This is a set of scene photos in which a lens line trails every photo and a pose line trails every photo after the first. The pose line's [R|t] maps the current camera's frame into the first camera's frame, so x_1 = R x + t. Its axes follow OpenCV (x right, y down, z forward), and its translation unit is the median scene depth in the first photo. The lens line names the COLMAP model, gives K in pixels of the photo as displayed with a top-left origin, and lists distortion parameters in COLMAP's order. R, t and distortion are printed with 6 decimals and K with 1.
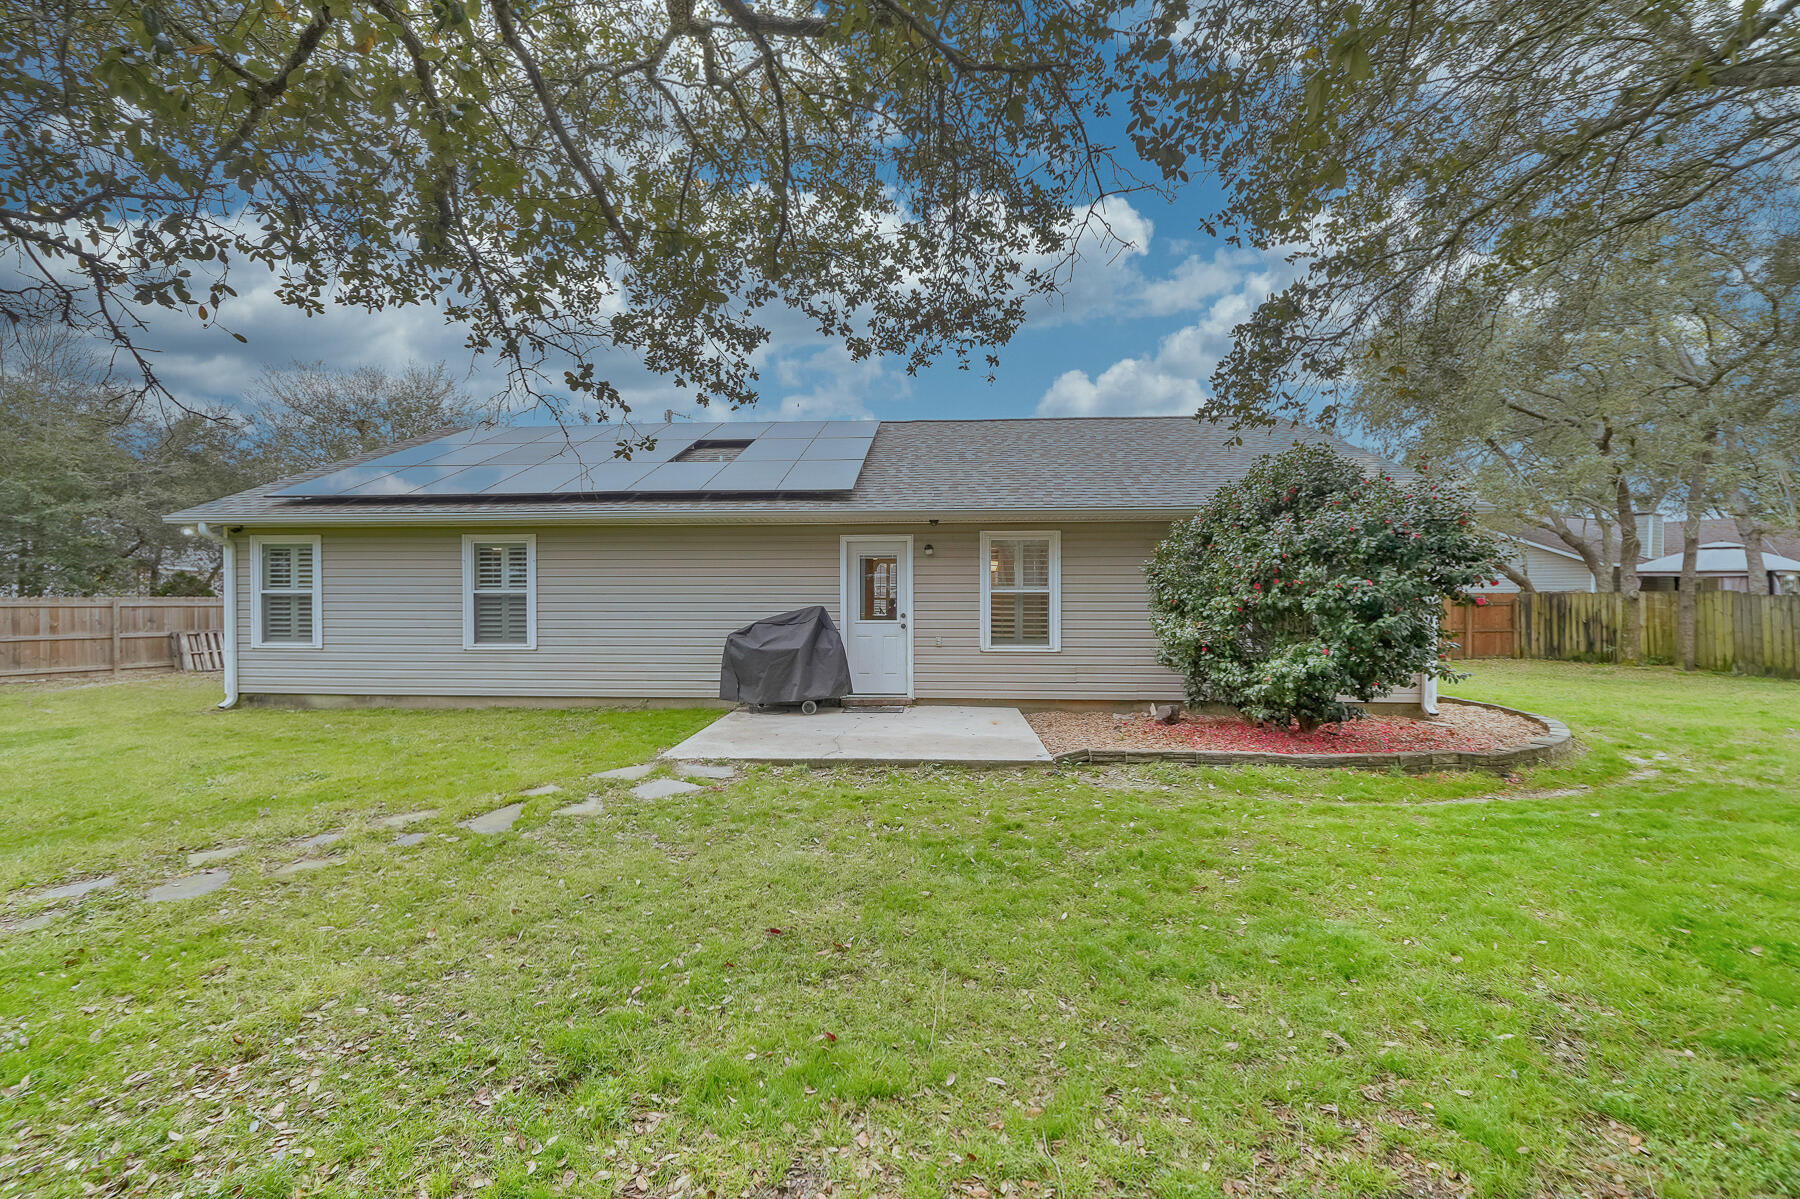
lens RADIAL K [[772.9, 0, 885.6], [0, 772.9, 605.2], [0, 0, 1]] dist [0.003284, 0.000591]
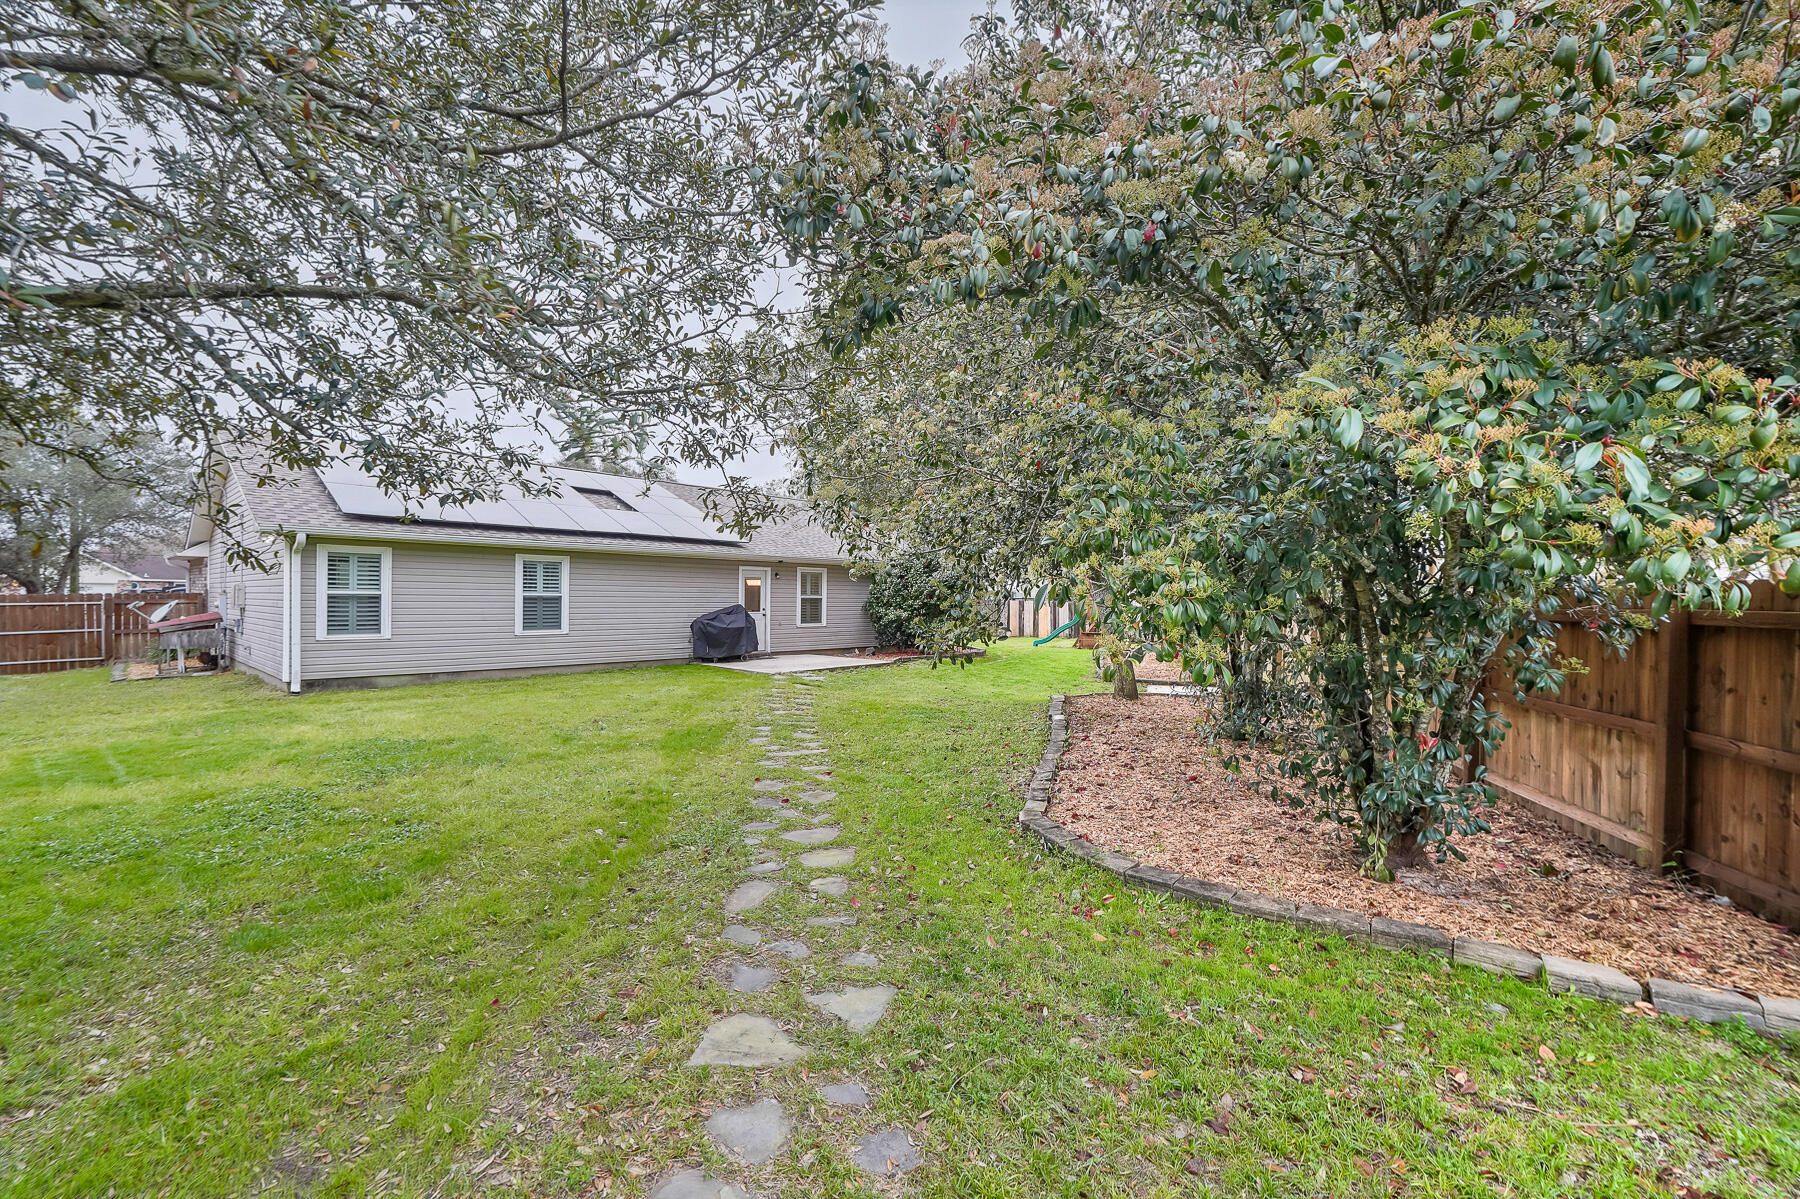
lens RADIAL K [[772.9, 0, 885.6], [0, 772.9, 605.2], [0, 0, 1]] dist [0.003284, 0.000591]
pose [[0.627166, -0.000430, 0.778885, -0.903869], [0.003477, 0.999991, -0.002247, 0.005990], [-0.778878, 0.004117, 0.627163, -0.303962]]
